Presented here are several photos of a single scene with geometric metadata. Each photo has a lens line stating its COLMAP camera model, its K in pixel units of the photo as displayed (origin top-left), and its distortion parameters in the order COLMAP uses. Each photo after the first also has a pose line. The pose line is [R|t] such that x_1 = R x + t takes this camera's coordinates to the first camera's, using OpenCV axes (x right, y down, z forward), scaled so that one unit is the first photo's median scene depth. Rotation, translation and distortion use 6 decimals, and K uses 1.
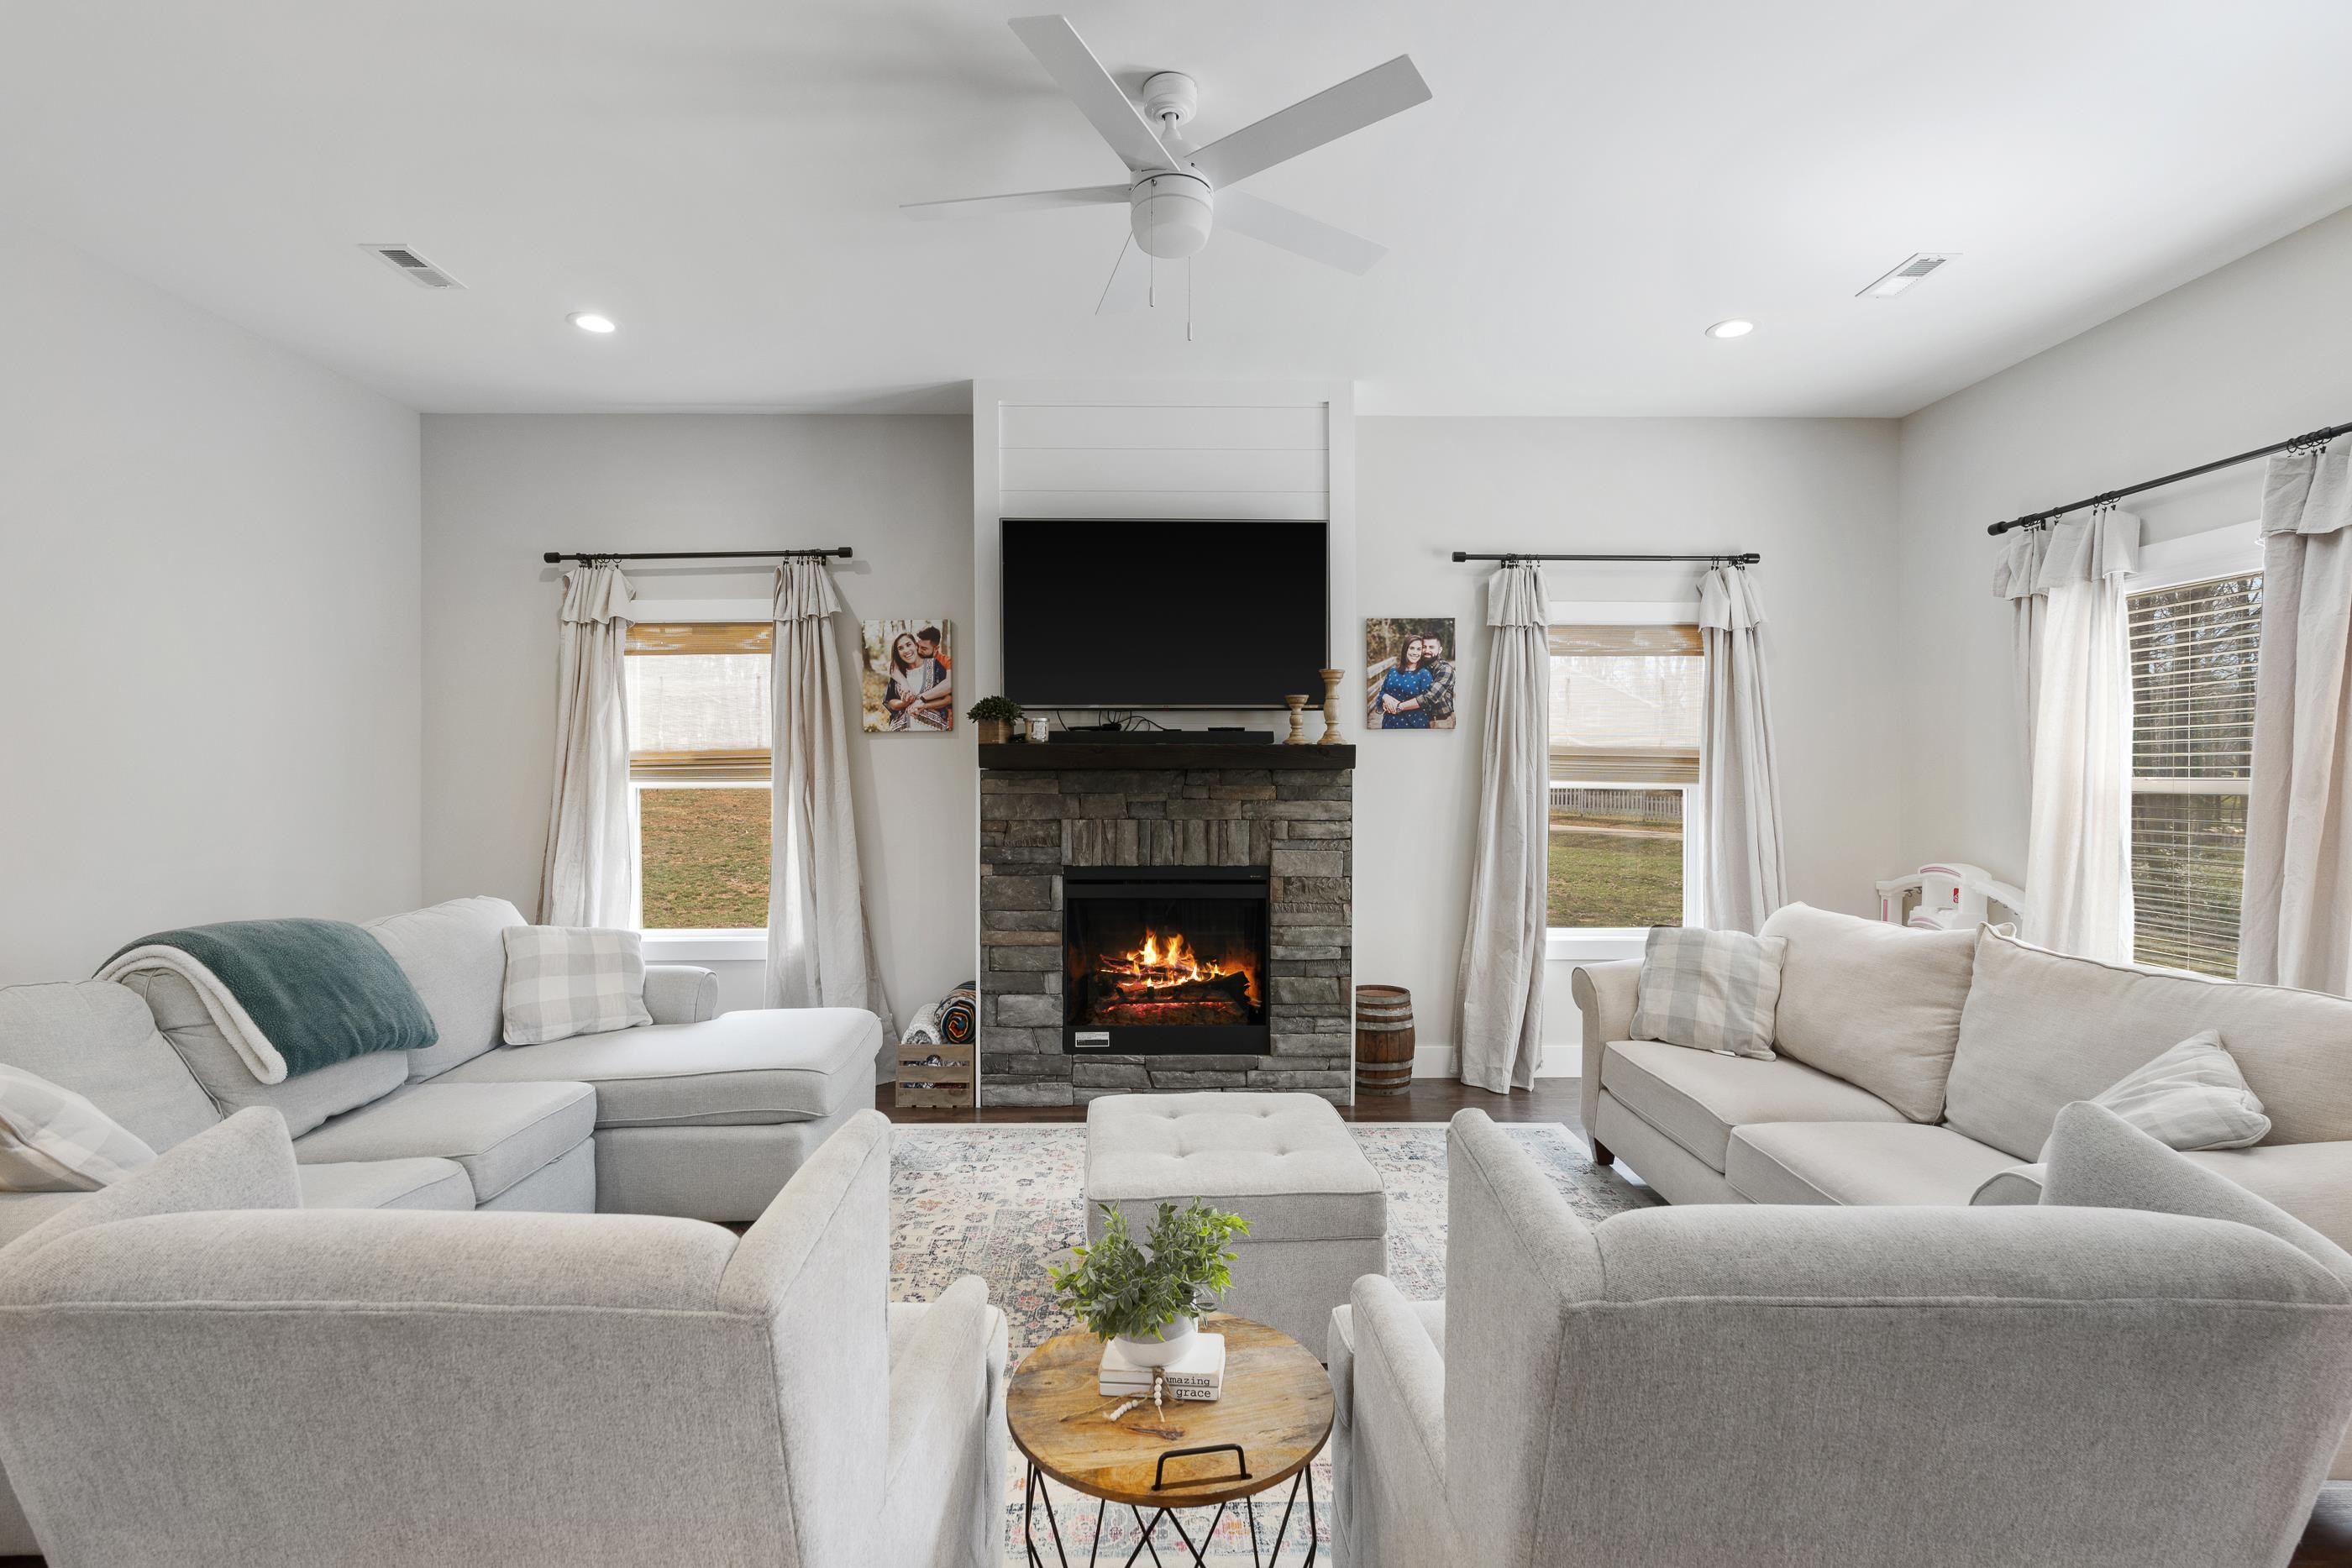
lens RADIAL K [[1056.9, 0, 1166.9], [0, 1056.9, 787.6], [0, 0, 1]] dist [-0.011585, 0.000826]
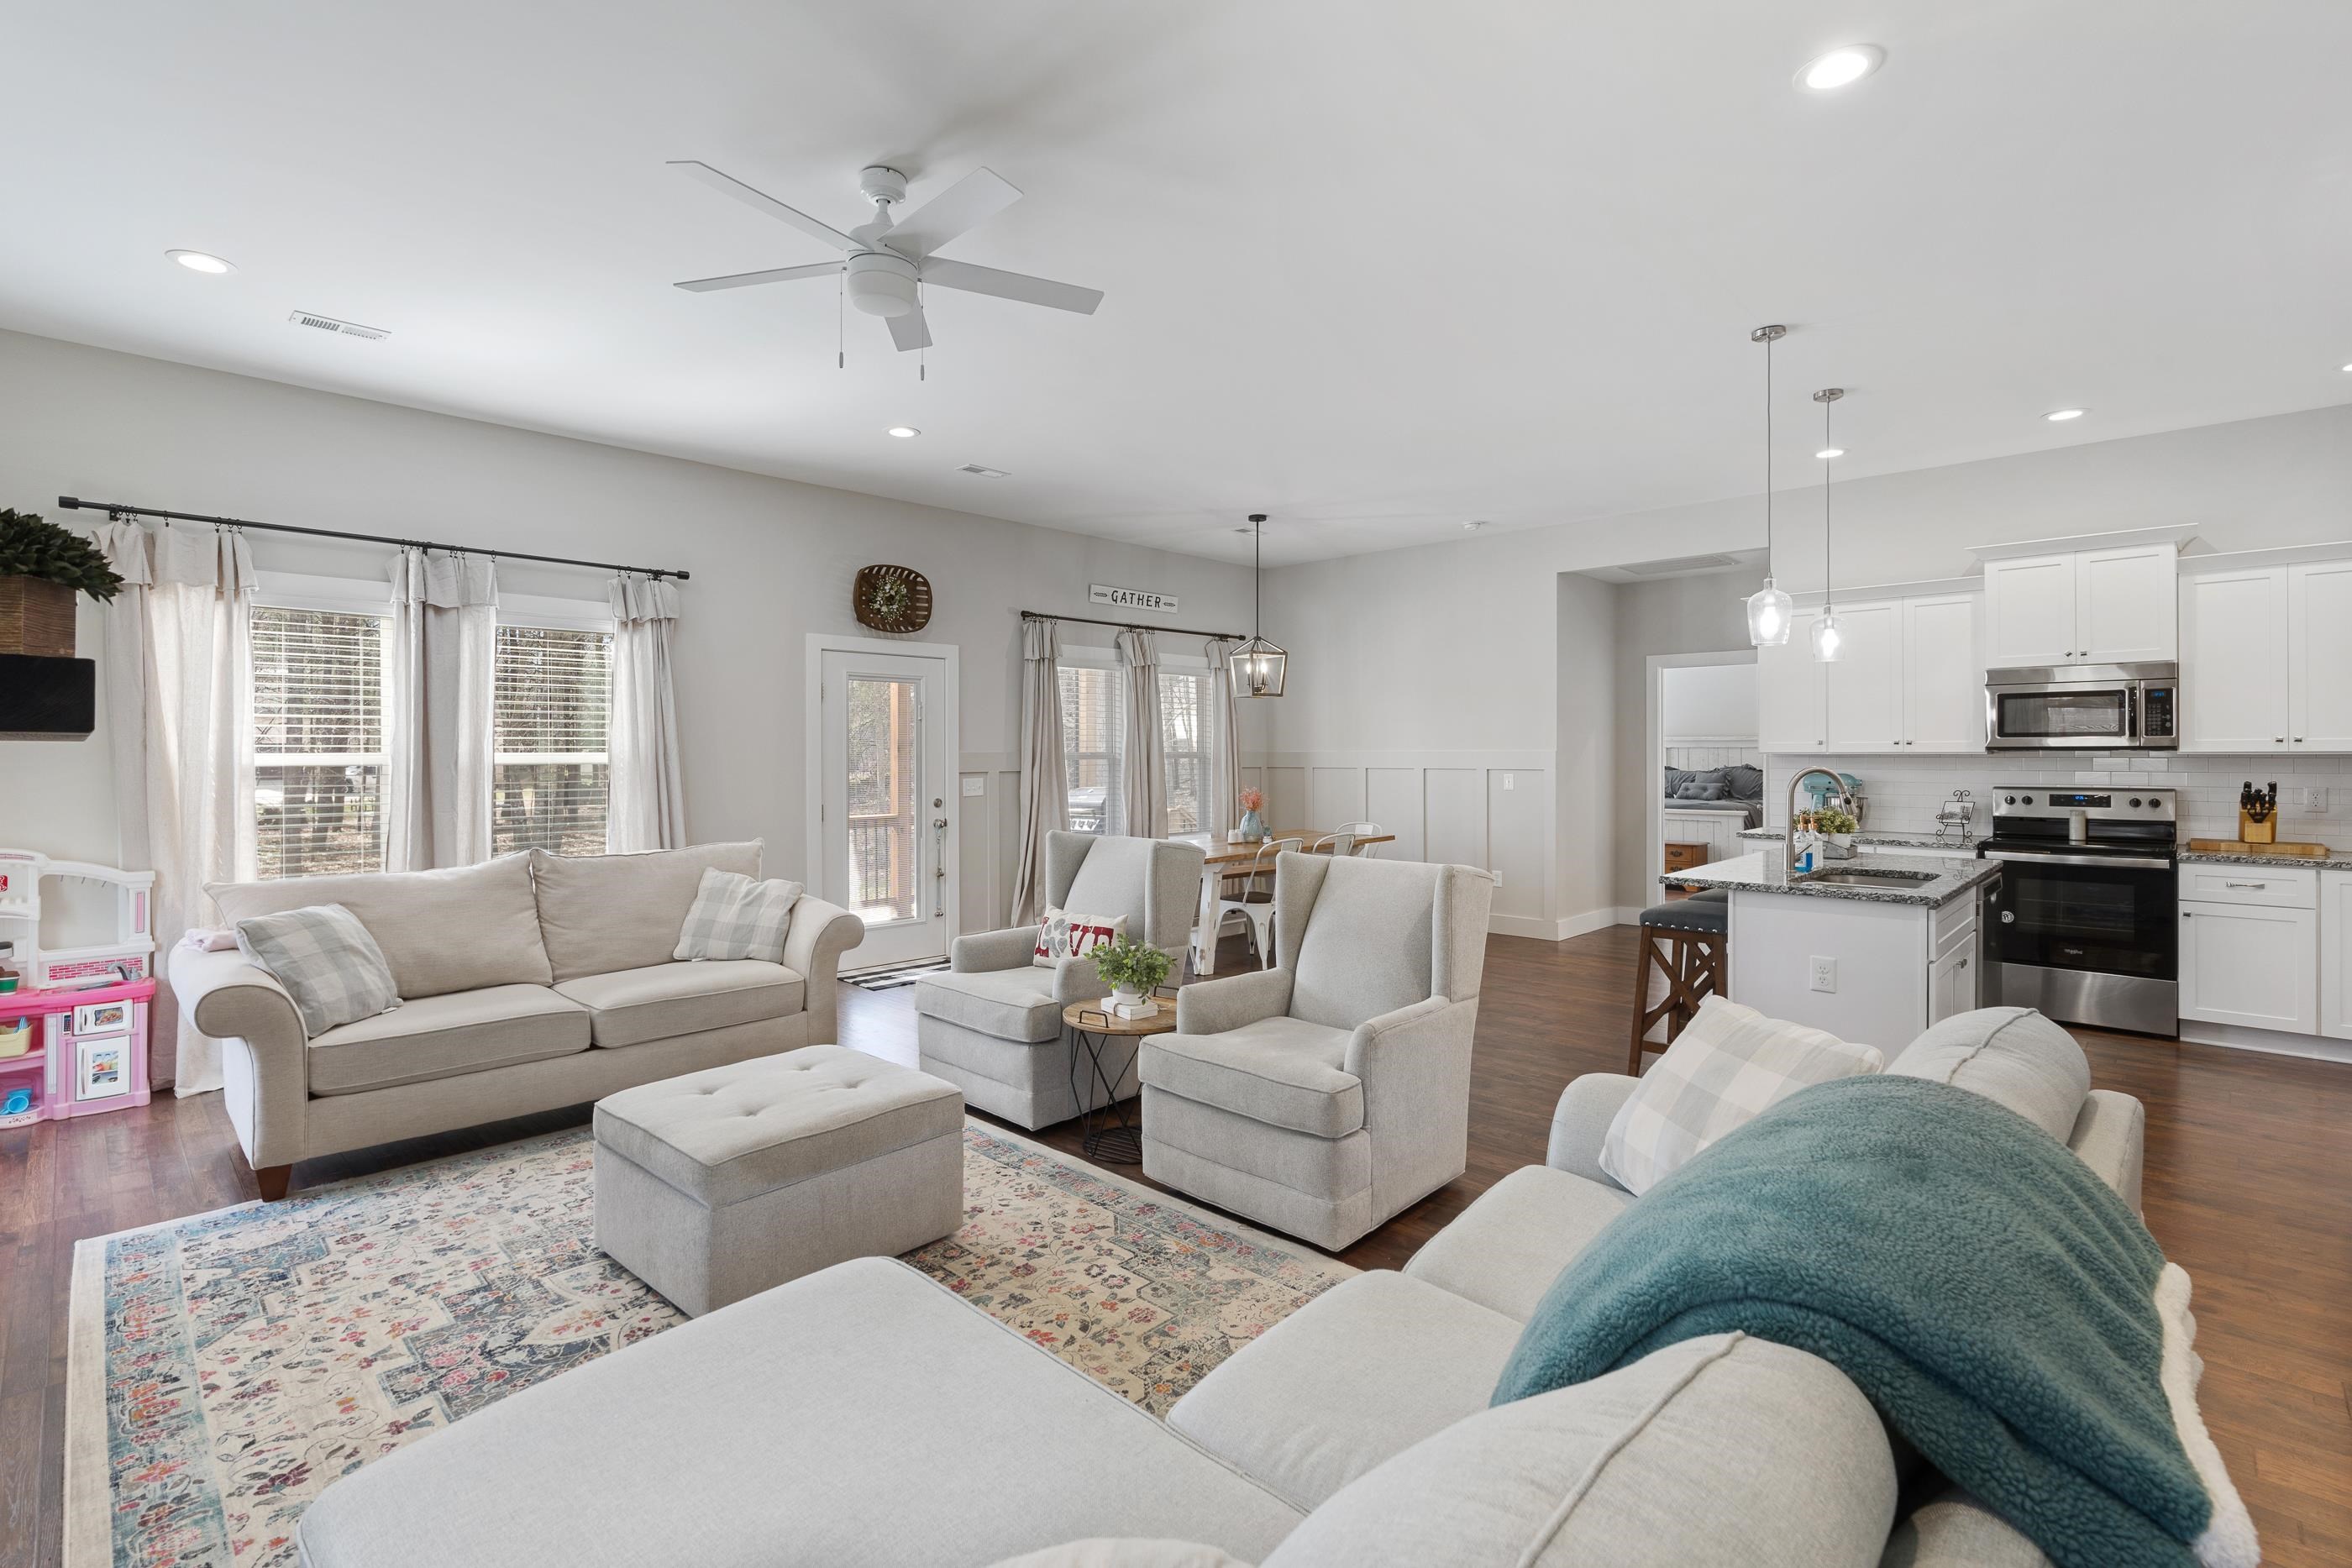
lens RADIAL K [[1062.8, 0, 1165.8], [0, 1062.8, 758.7], [0, 0, 1]] dist [-0.008263, 0.000901]
pose [[-0.709993, -0.005531, 0.704187, -0.613321], [0.007766, 0.999847, 0.015683, -0.012090], [-0.704166, 0.016603, -0.709842, 0.931822]]
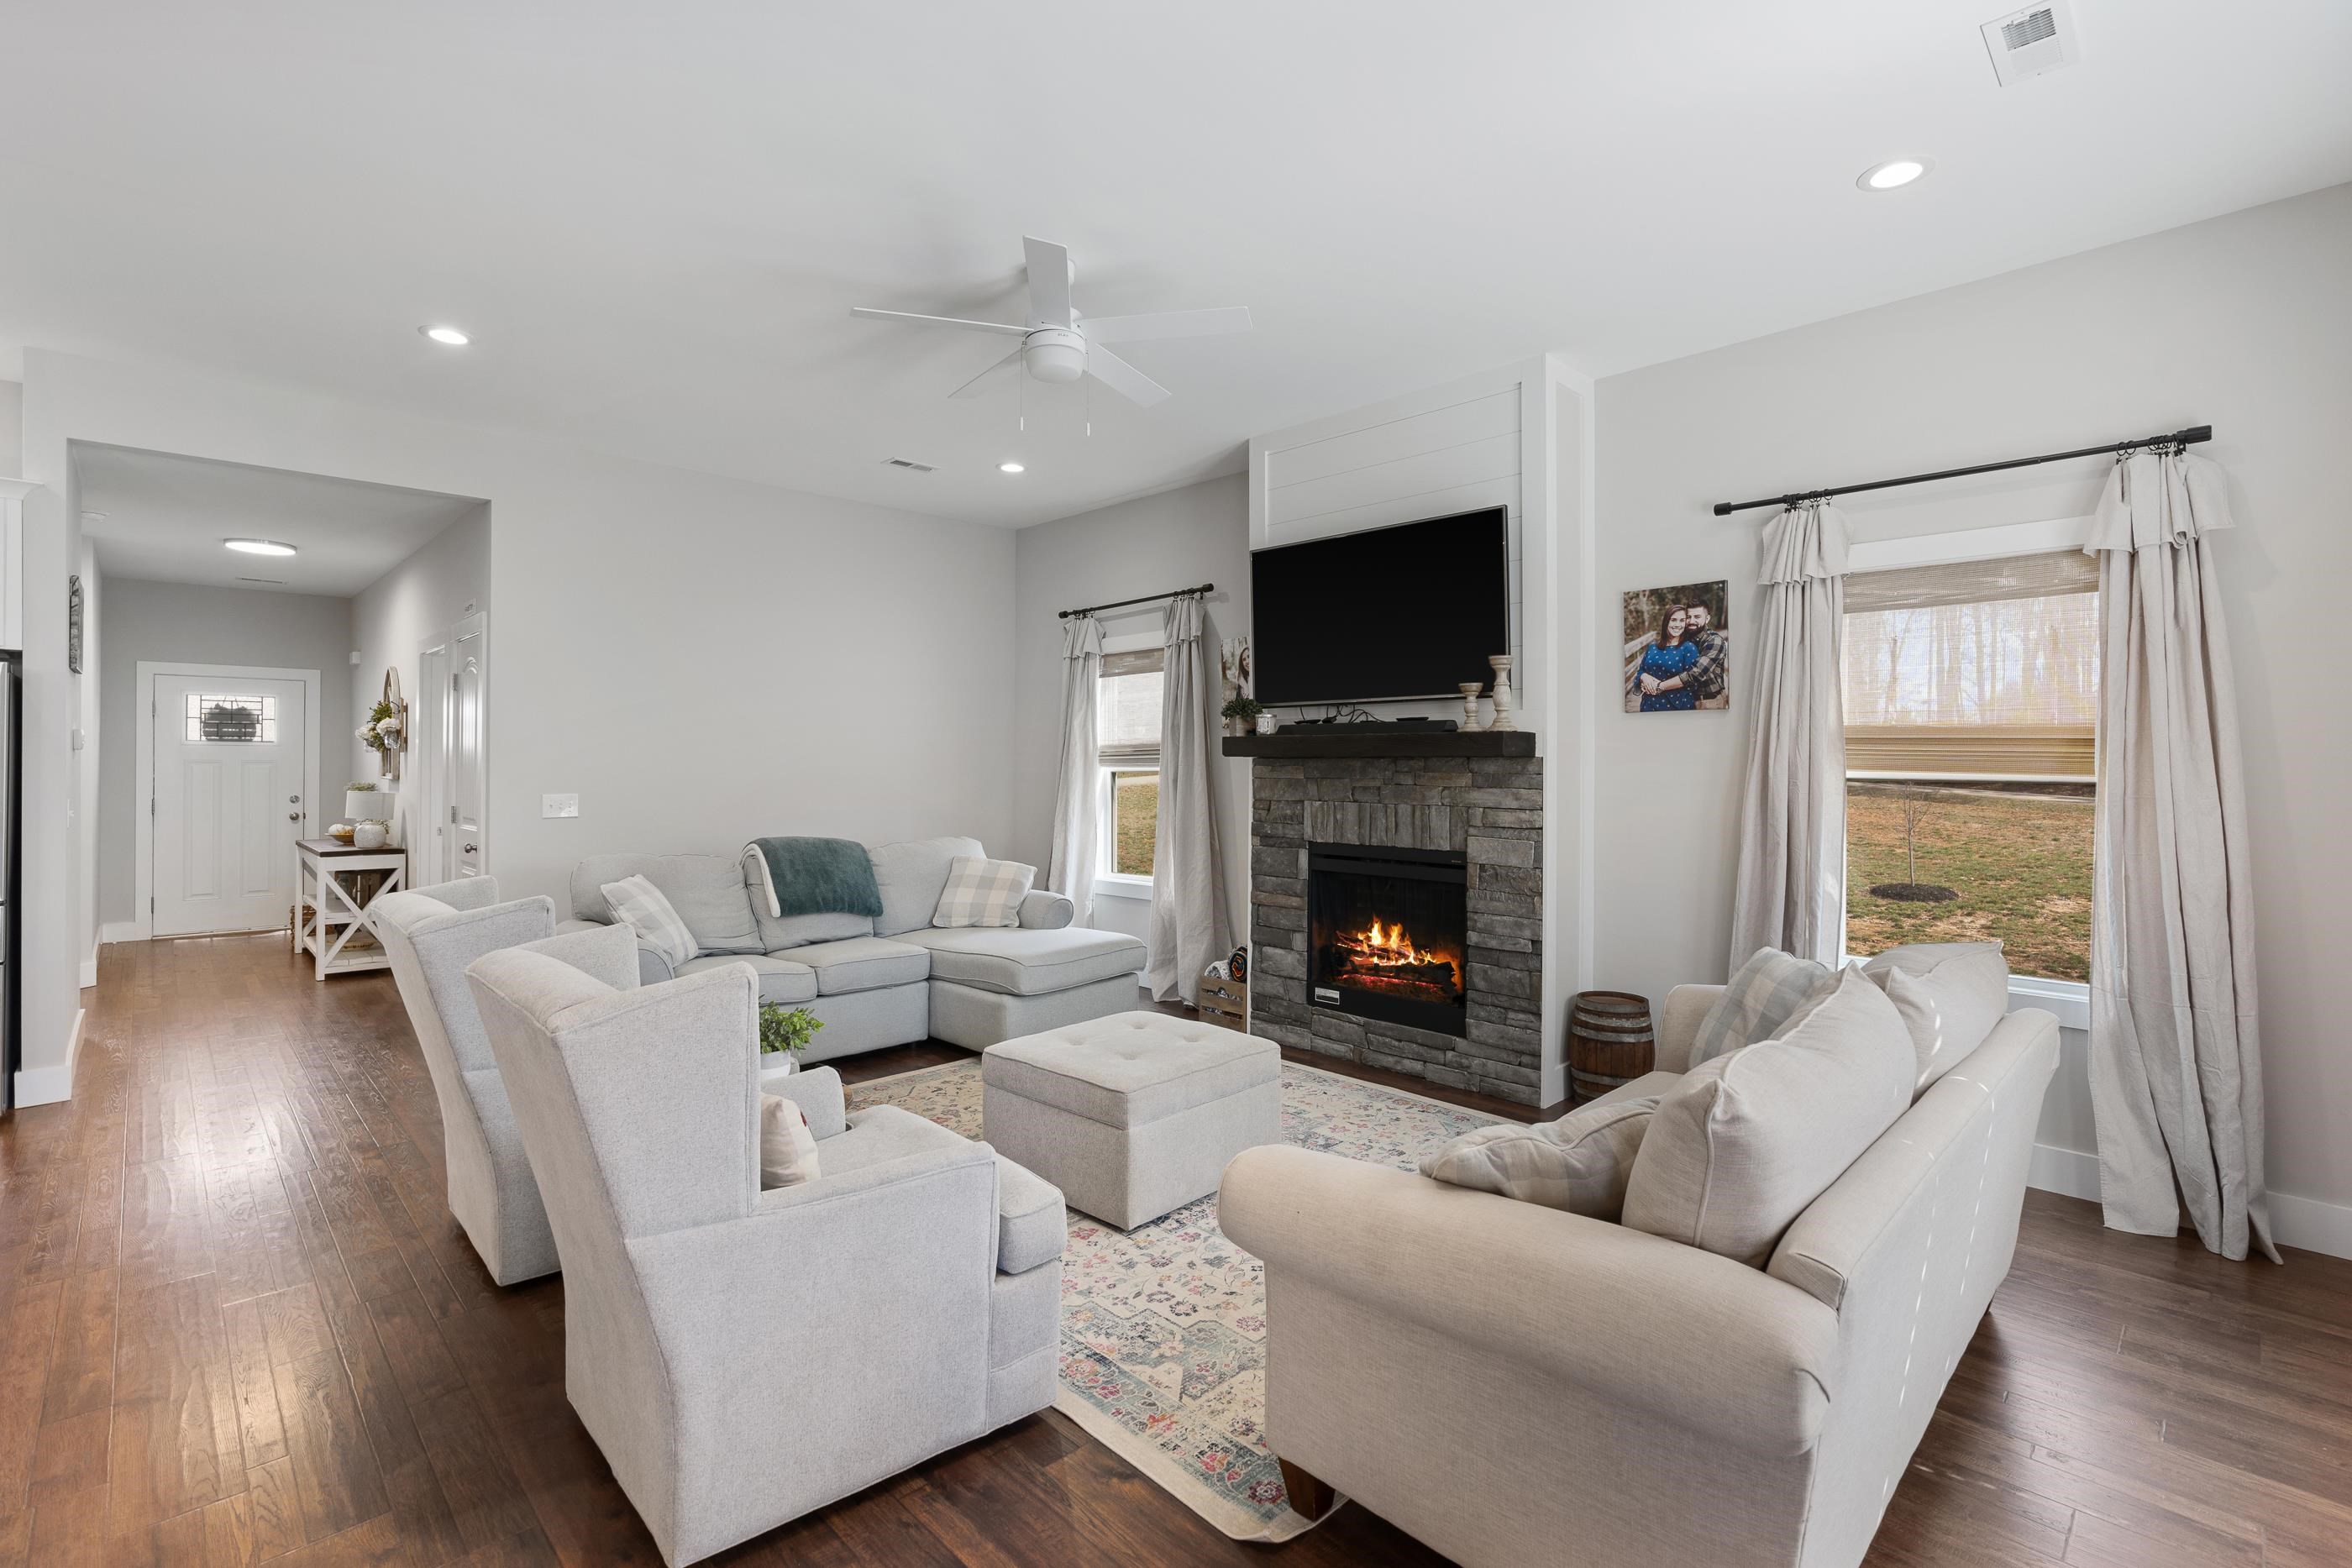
lens RADIAL K [[1062.8, 0, 1165.8], [0, 1062.8, 758.7], [0, 0, 1]] dist [-0.008263, 0.000901]
pose [[0.689815, -0.001636, -0.723984, 0.636877], [-0.010287, 0.999874, -0.012060, -0.000352], [0.723913, 0.015767, 0.689711, 0.085073]]
